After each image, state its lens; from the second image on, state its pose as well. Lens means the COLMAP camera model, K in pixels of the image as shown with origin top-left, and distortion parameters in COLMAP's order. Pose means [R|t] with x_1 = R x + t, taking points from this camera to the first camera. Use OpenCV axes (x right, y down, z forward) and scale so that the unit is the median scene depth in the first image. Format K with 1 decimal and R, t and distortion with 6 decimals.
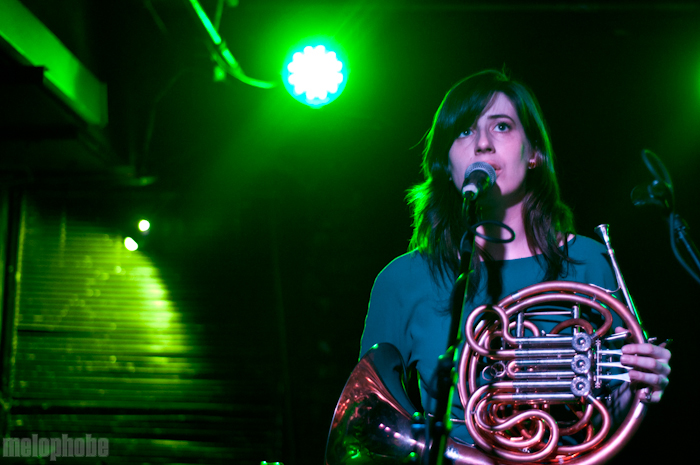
lens RADIAL K [[1578.9, 0, 349.8], [0, 1578.9, 233.4], [0, 0, 1]] dist [-0.032104, 0.000000]
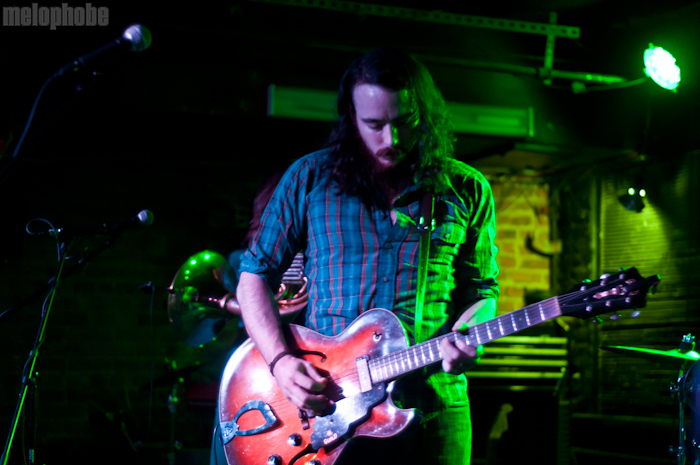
lens RADIAL K [[1578.9, 0, 350.4], [0, 1578.9, 231.1], [0, 0, 1]] dist [-0.032104, 0.000000]
pose [[0.470126, -0.091613, -0.877832, 0.943155], [0.135831, 0.990259, -0.030602, 0.036989], [0.872085, -0.104850, 0.477990, 0.120830]]
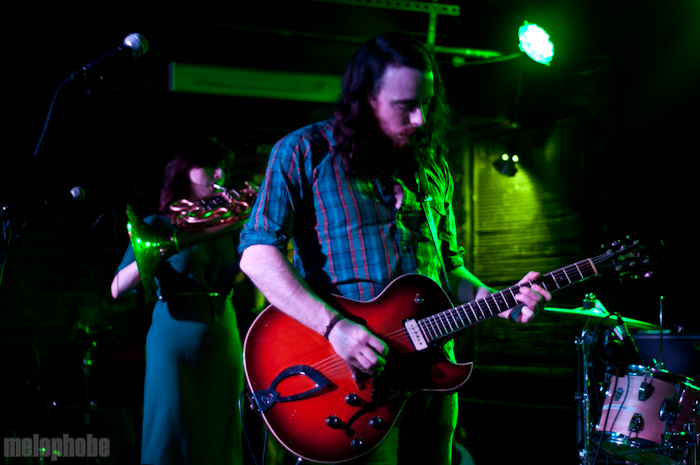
lens RADIAL K [[1578.9, 0, 348.0], [0, 1578.9, 232.2], [0, 0, 1]] dist [-0.032104, 0.000000]
pose [[0.562202, -0.074453, -0.823642, 0.981495], [0.153173, 0.988082, 0.015236, 0.018490], [0.812691, -0.134726, 0.566906, 0.031452]]
